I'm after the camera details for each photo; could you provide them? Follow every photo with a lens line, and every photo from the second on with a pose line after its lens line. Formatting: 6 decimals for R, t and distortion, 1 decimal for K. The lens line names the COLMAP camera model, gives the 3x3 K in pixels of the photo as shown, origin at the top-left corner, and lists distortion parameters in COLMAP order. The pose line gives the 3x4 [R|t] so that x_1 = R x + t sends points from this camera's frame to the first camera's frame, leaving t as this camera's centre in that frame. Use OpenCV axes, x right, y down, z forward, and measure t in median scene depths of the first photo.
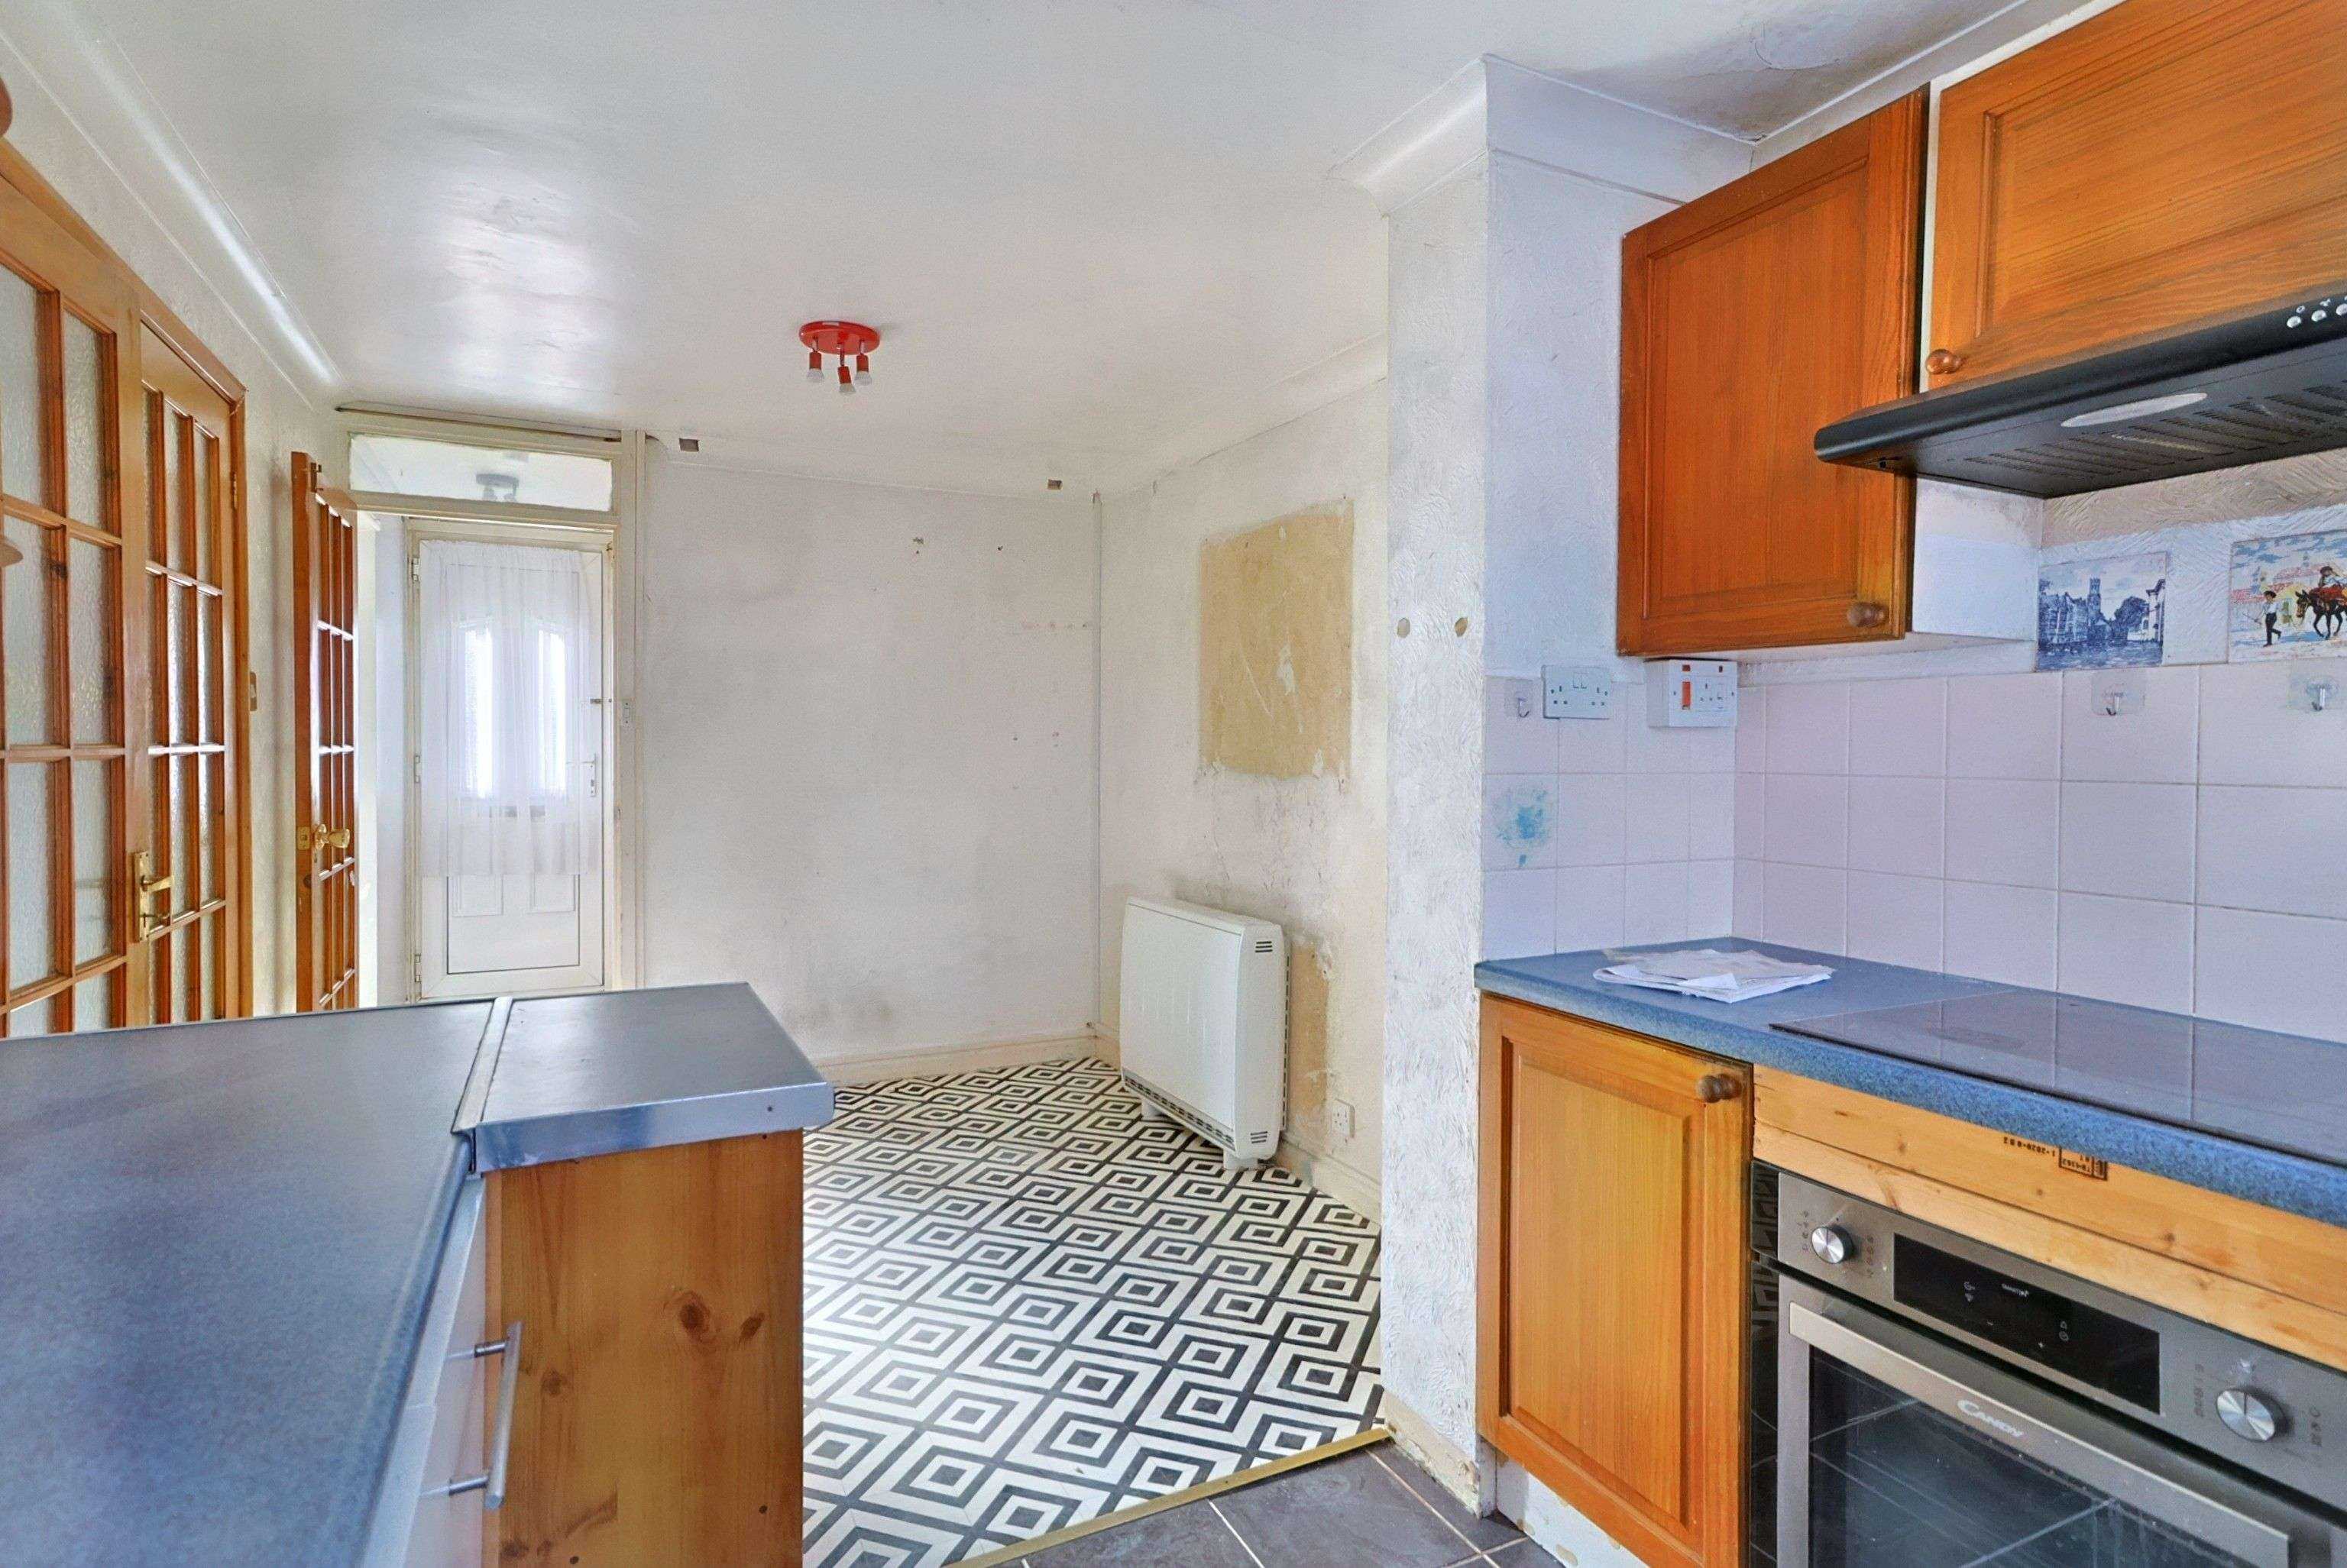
lens RADIAL K [[1200.7, 0, 1167.2], [0, 1200.7, 755.5], [0, 0, 1]] dist [-0.034243, 0.040255]
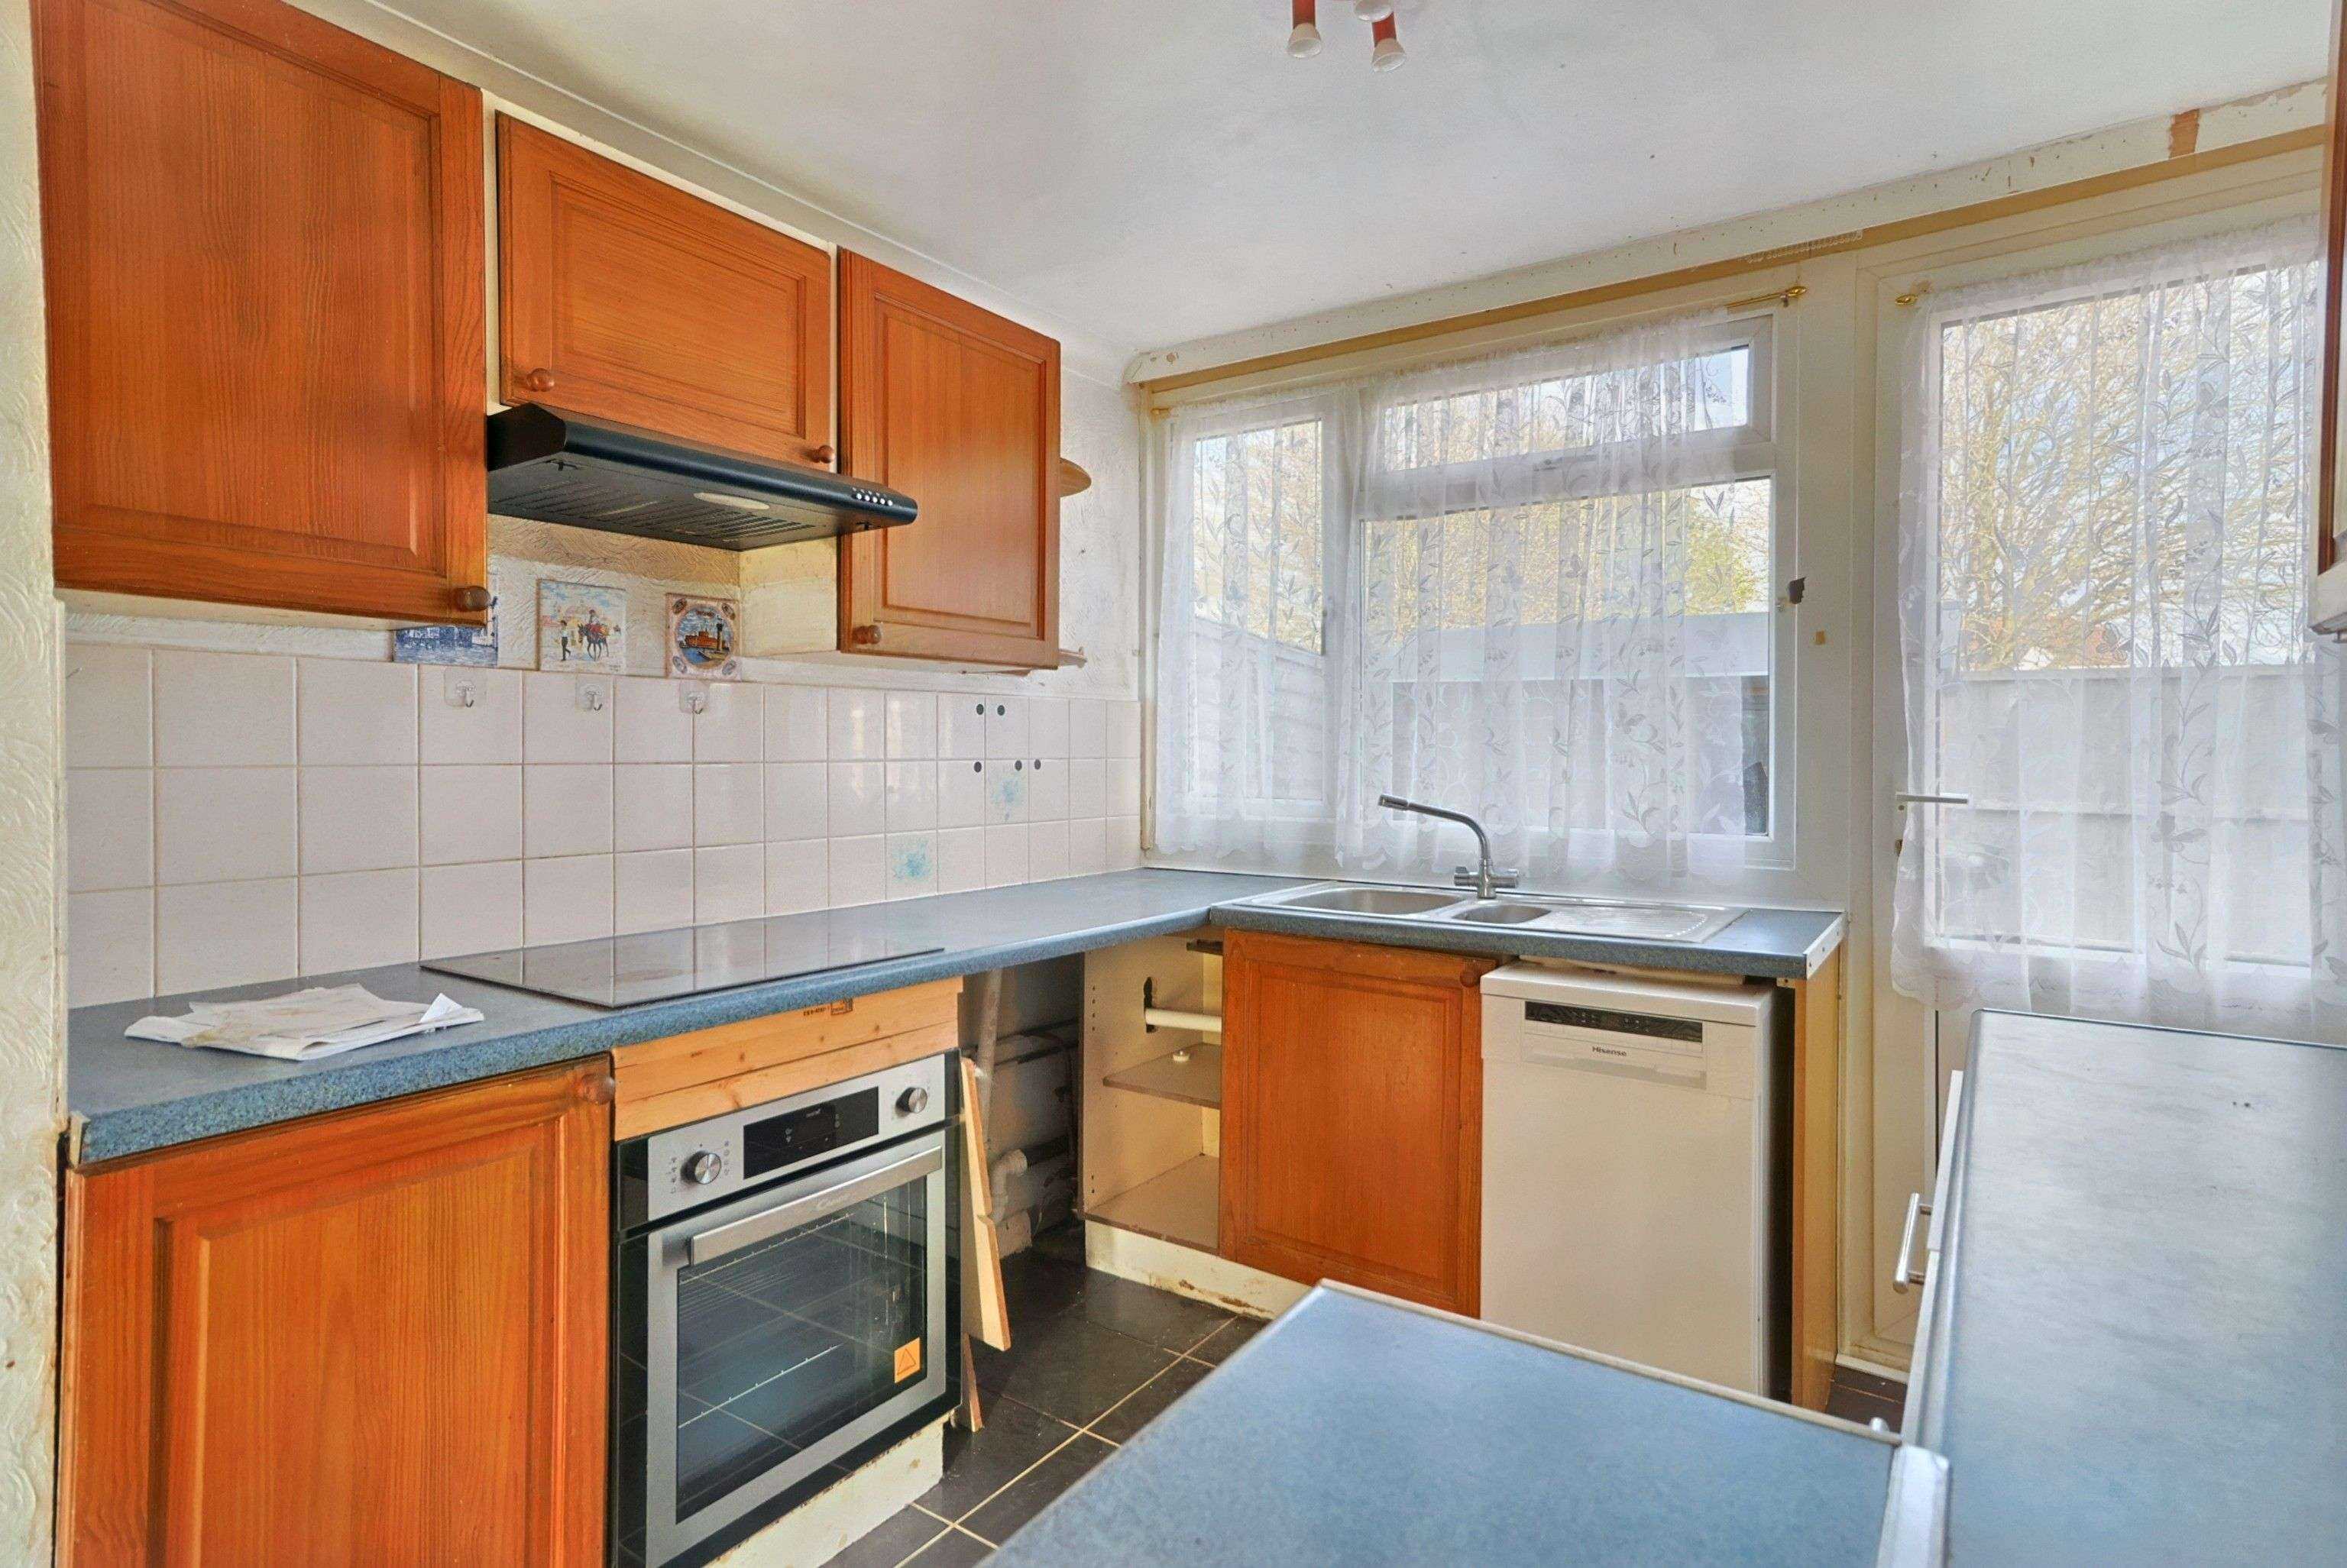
lens RADIAL K [[1200.7, 0, 1167.2], [0, 1200.7, 755.5], [0, 0, 1]] dist [-0.034243, 0.040255]
pose [[-0.484972, -0.009265, 0.874481, -0.604339], [0.002580, 0.999924, 0.012025, 0.001537], [-0.874526, 0.008088, -0.484911, 1.073583]]
